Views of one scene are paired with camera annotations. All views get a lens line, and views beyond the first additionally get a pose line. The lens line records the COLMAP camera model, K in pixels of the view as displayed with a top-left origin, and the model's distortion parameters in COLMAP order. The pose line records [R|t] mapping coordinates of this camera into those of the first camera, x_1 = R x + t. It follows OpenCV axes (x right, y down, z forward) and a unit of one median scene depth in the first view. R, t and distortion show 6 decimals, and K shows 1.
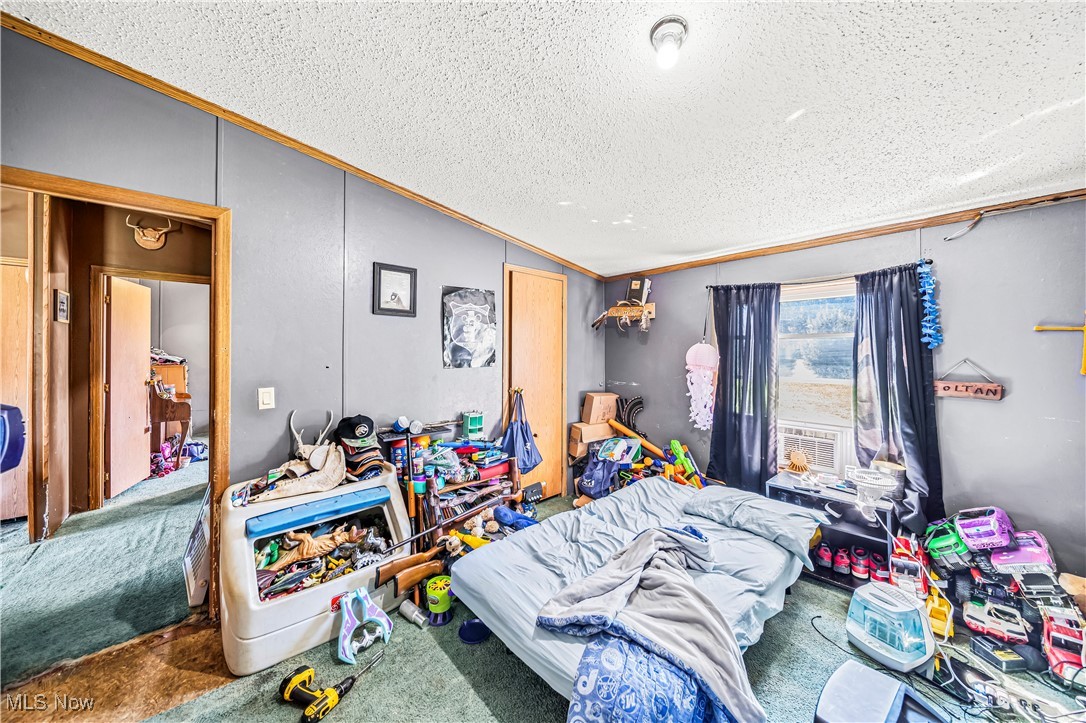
lens RADIAL K [[379.6, 0, 543.5], [0, 379.6, 354.7], [0, 0, 1]] dist [0.000019, 0.000092]
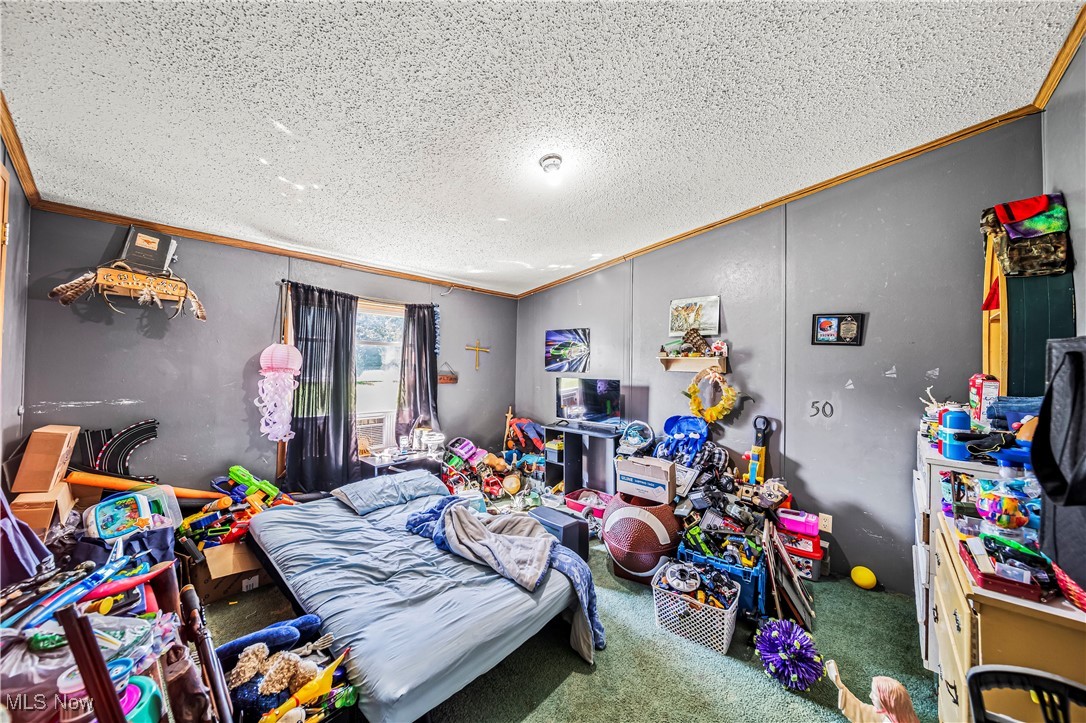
lens RADIAL K [[379.6, 0, 543.3], [0, 379.6, 363.6], [0, 0, 1]] dist [0.000019, 0.000092]
pose [[-0.090819, -0.004375, 0.995858, -0.552365], [-0.018222, 0.999830, 0.002731, 0.002415], [-0.995701, -0.017899, -0.090883, 0.509709]]
